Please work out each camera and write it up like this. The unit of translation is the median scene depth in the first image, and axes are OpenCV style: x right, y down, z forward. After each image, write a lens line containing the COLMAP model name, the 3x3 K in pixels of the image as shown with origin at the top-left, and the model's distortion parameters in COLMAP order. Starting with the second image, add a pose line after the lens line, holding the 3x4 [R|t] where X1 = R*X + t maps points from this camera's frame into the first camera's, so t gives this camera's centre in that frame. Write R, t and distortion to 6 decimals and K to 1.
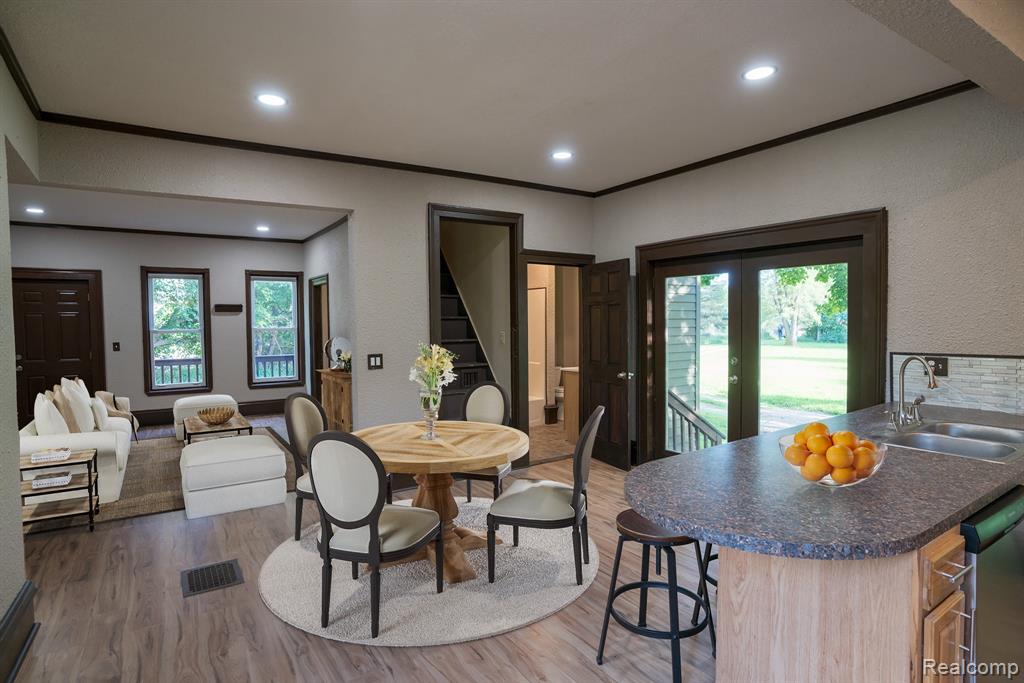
lens RADIAL K [[538.2, 0, 510.5], [0, 538.2, 338.2], [0, 0, 1]] dist [-0.004257, -0.000417]
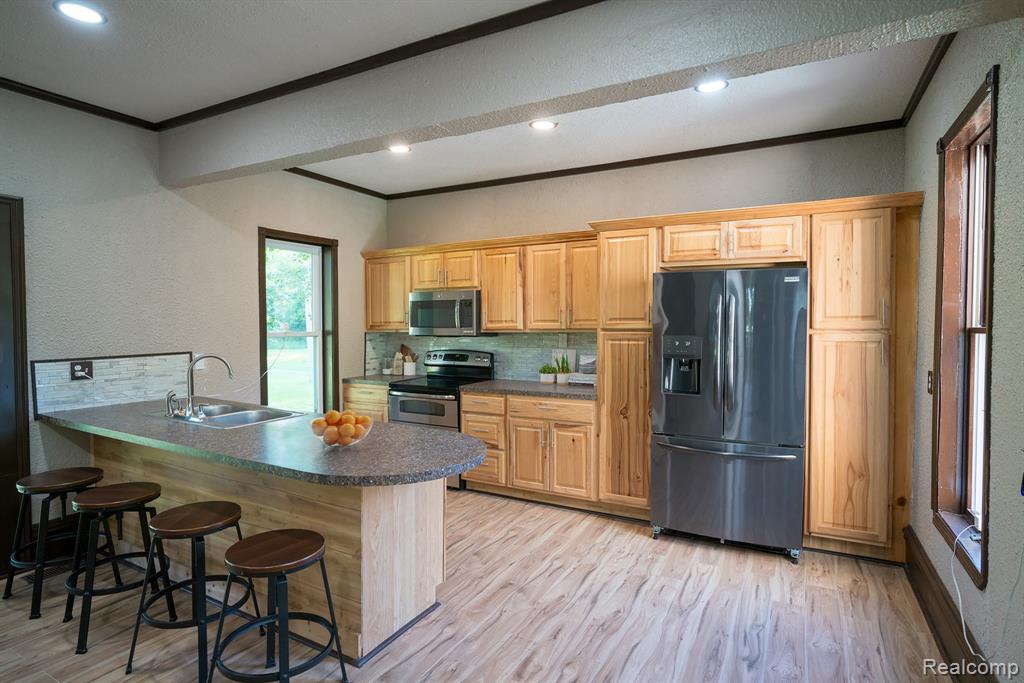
lens RADIAL K [[538.2, 0, 512.3], [0, 538.2, 338.5], [0, 0, 1]] dist [-0.004257, -0.000417]
pose [[-0.459700, -0.019769, 0.887854, -0.501407], [0.029014, 0.998884, 0.037263, -0.023265], [-0.887600, 0.042890, -0.458614, 0.753686]]
